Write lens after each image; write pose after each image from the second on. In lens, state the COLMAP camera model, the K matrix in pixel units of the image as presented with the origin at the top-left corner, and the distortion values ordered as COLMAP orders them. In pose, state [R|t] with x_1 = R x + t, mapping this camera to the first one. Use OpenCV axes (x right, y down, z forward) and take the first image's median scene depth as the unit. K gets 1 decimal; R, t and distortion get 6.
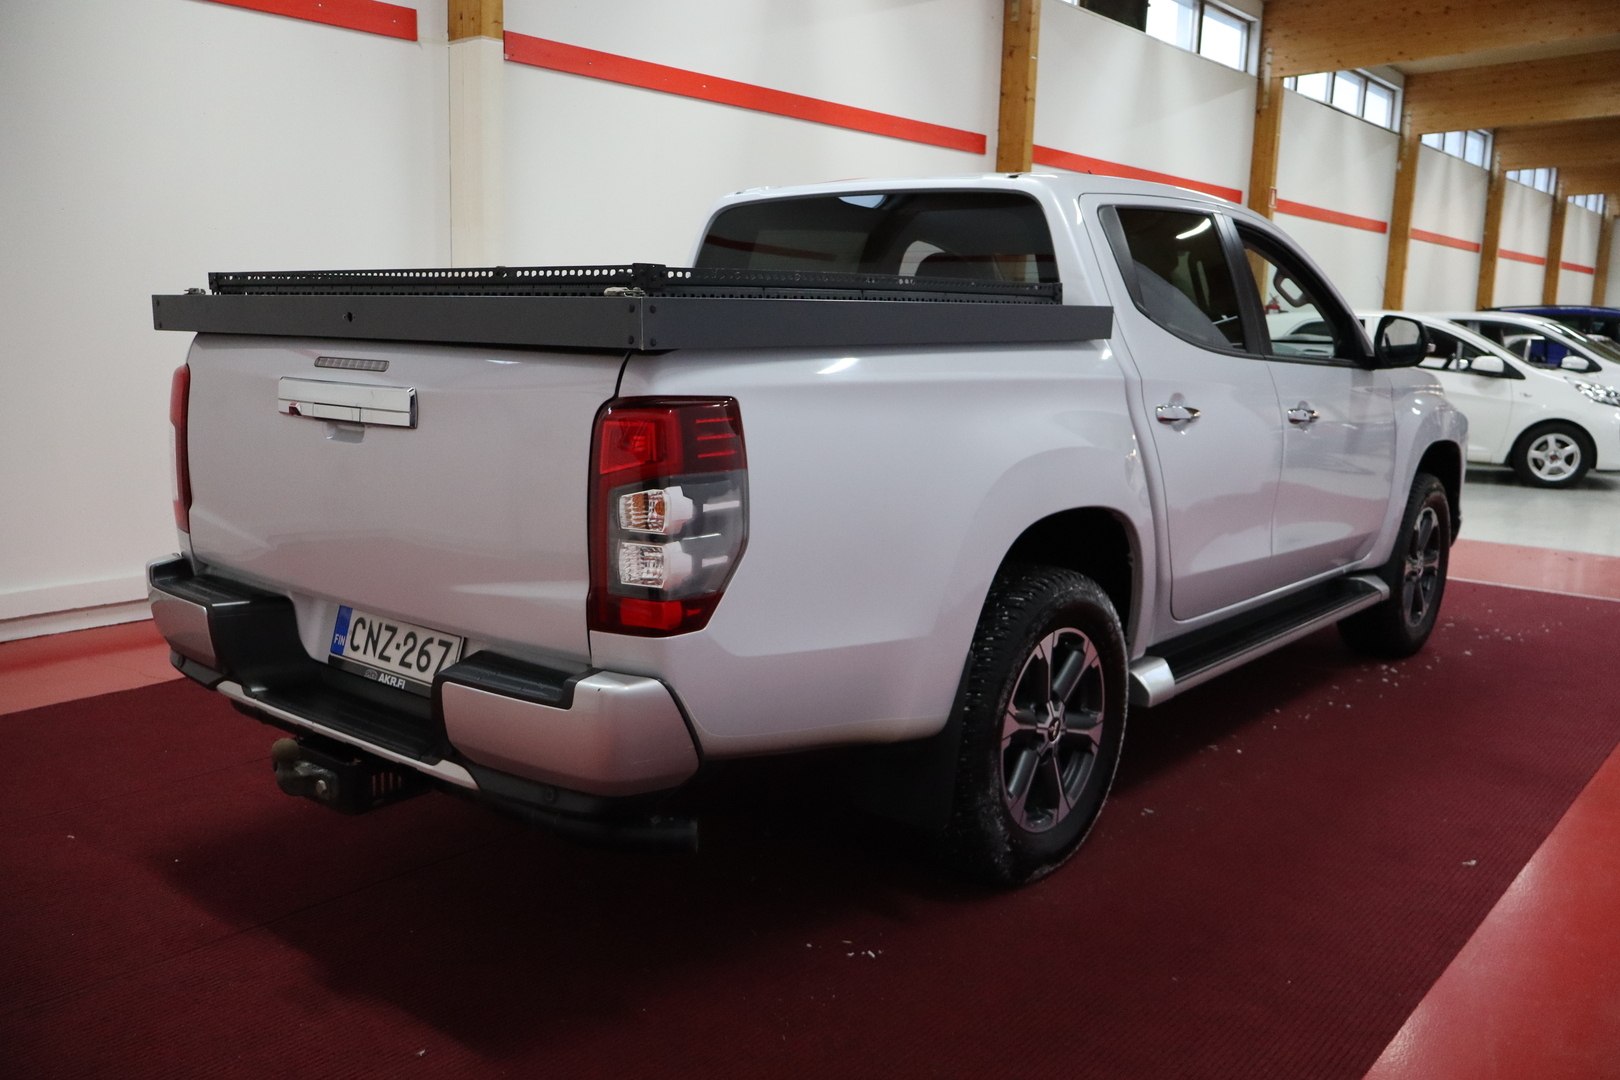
lens RADIAL K [[1365.1, 0, 810.0], [0, 1365.1, 540.0], [0, 0, 1]] dist [-0.000026, 0.000276]
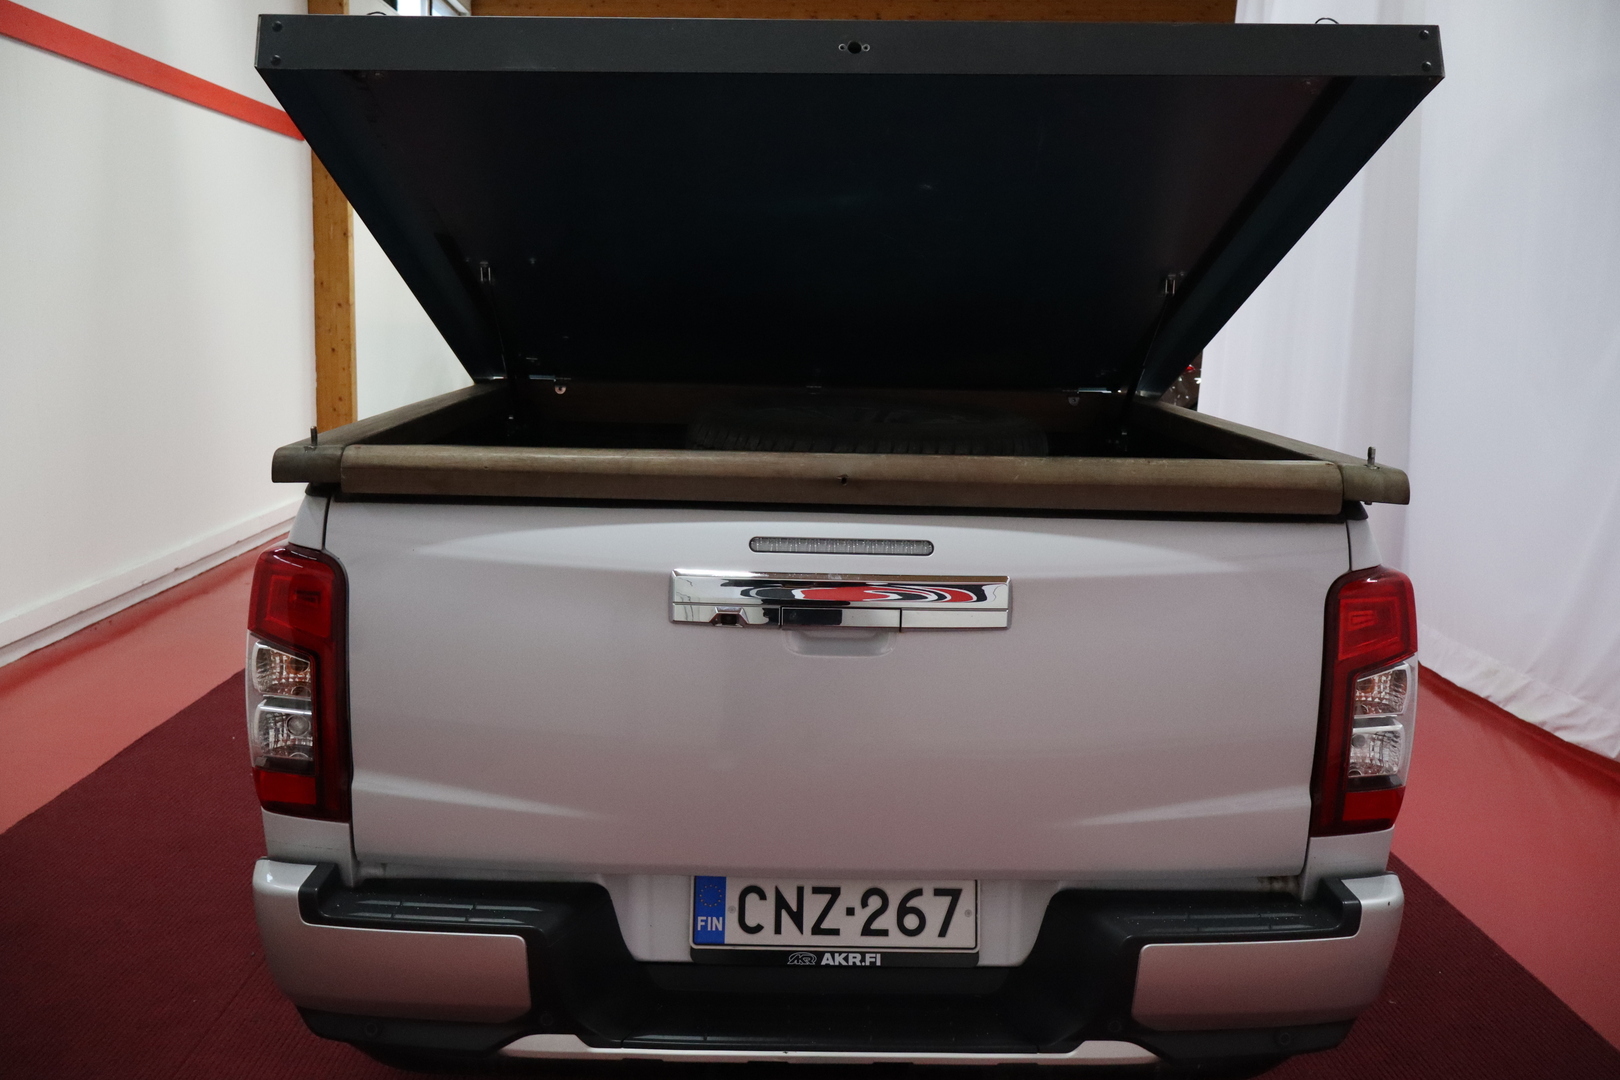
lens RADIAL K [[1279.1, 0, 810.0], [0, 1279.1, 540.0], [0, 0, 1]] dist [0.006743, 0.003392]
pose [[0.772314, -0.097841, 0.627661, -0.743862], [0.106984, 0.993988, 0.023304, -0.144003], [-0.626167, 0.049152, 0.778138, 0.460771]]
